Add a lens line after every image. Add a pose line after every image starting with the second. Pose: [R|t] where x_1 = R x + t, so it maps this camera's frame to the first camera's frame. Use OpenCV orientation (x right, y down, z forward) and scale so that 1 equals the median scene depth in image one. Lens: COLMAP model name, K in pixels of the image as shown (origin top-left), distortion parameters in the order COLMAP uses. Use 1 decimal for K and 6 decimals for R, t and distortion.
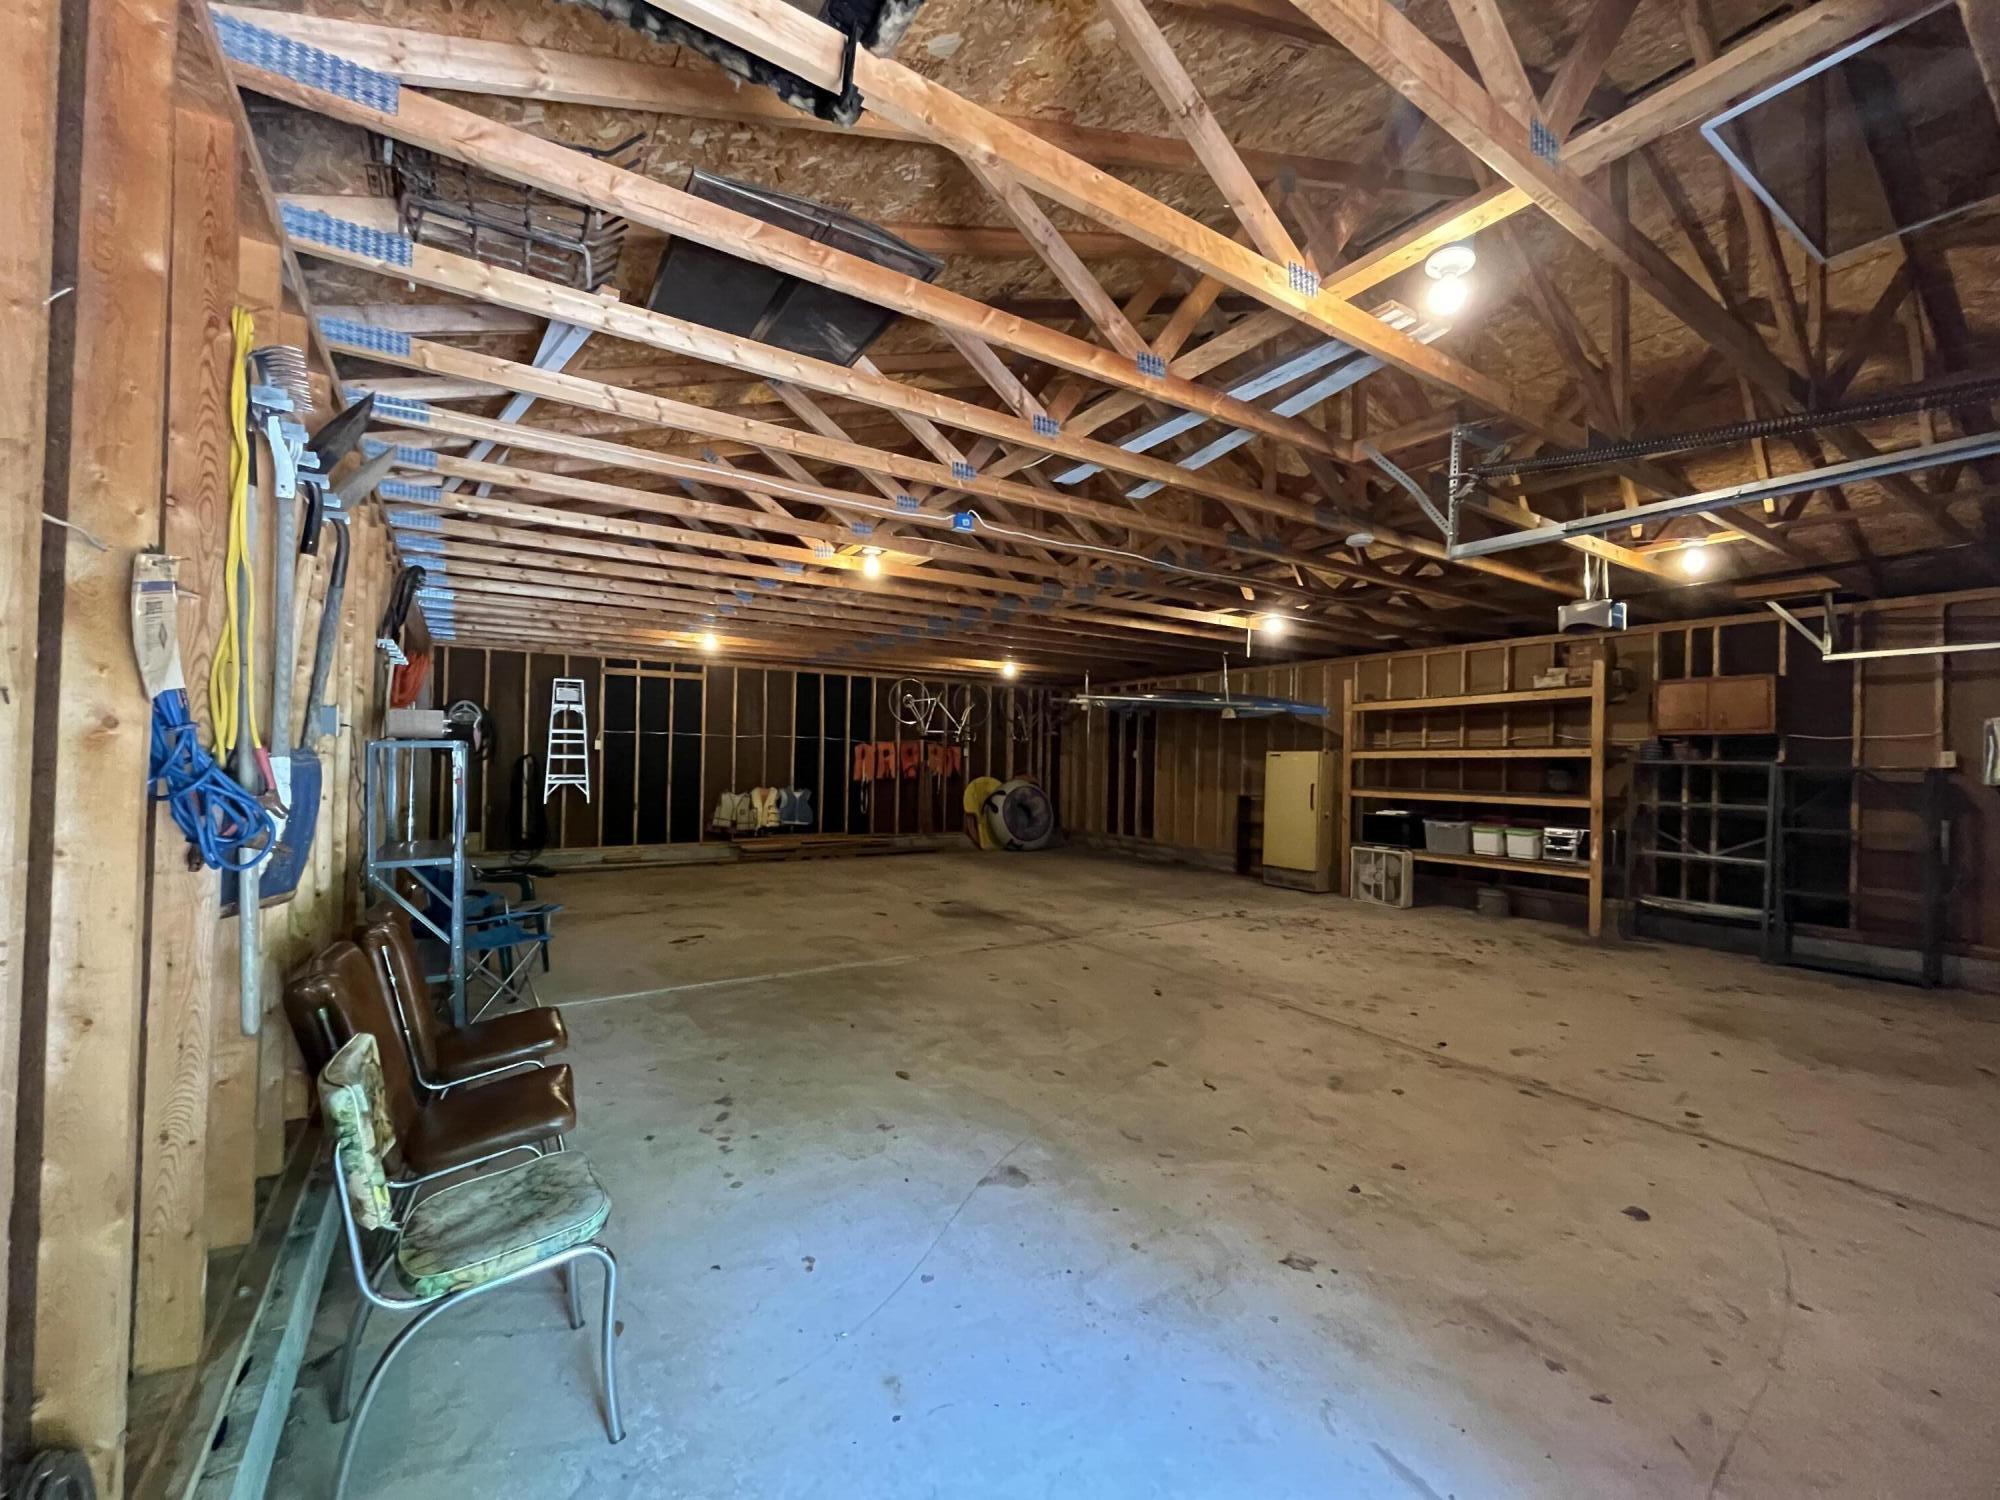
lens RADIAL K [[807.7, 0, 997.4], [0, 807.7, 753.0], [0, 0, 1]] dist [-0.002864, 0.000015]
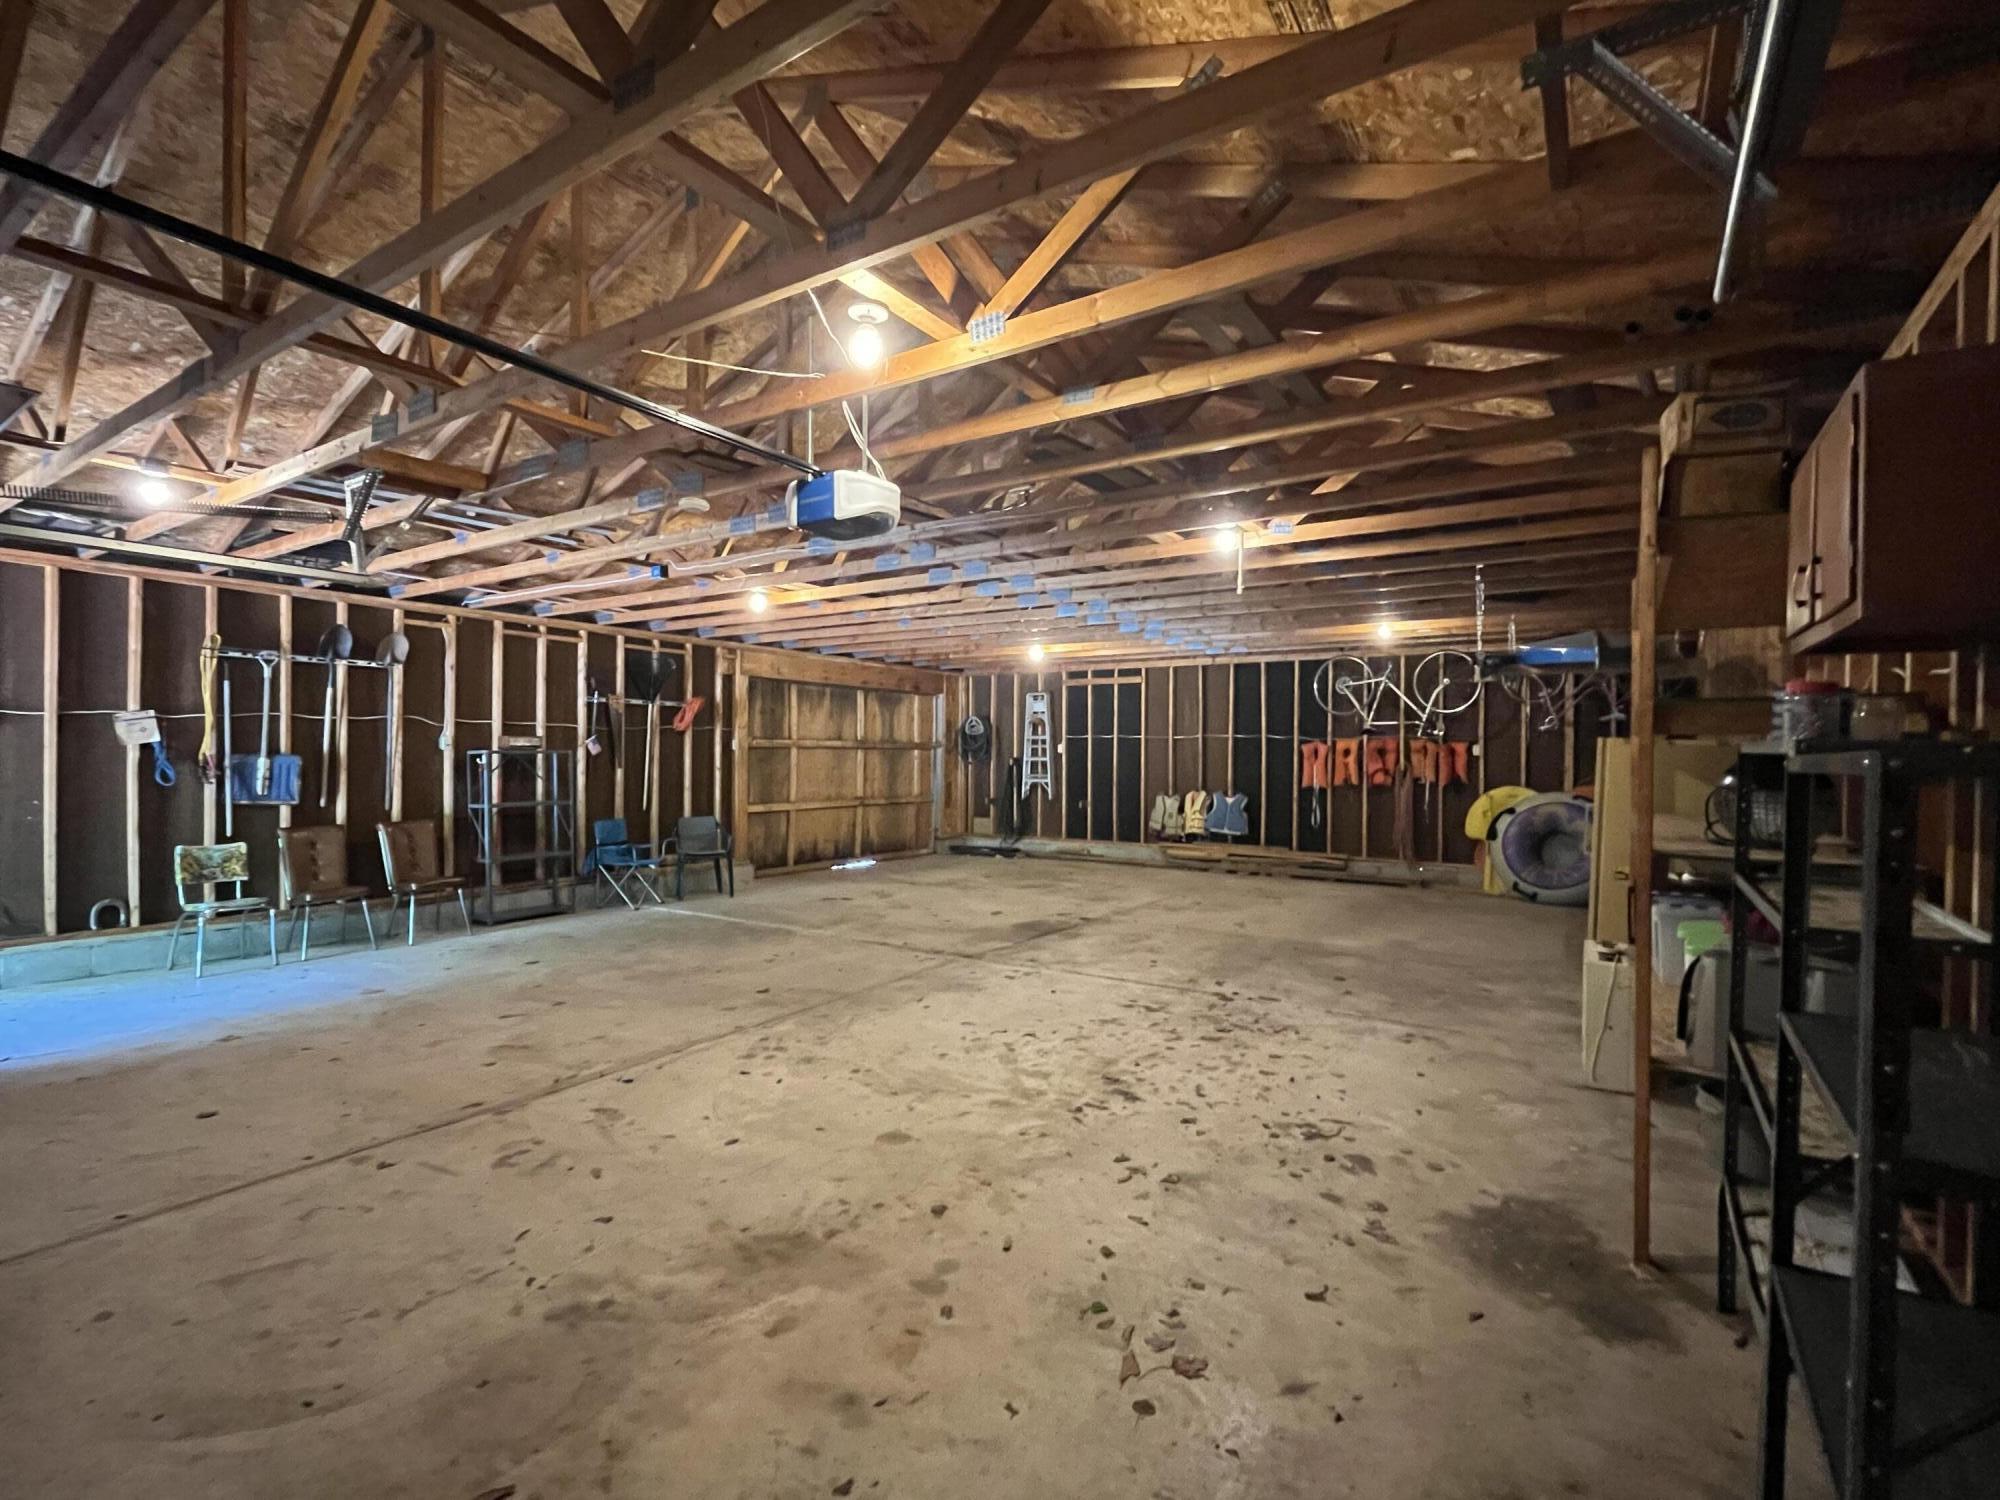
lens RADIAL K [[924.8, 0, 1002.9], [0, 924.8, 752.7], [0, 0, 1]] dist [-0.004863, 0.000246]
pose [[0.411116, -0.012448, -0.911498, 0.623843], [0.006944, 0.999921, -0.010523, 0.008144], [0.911557, -0.002003, 0.411170, 0.367871]]
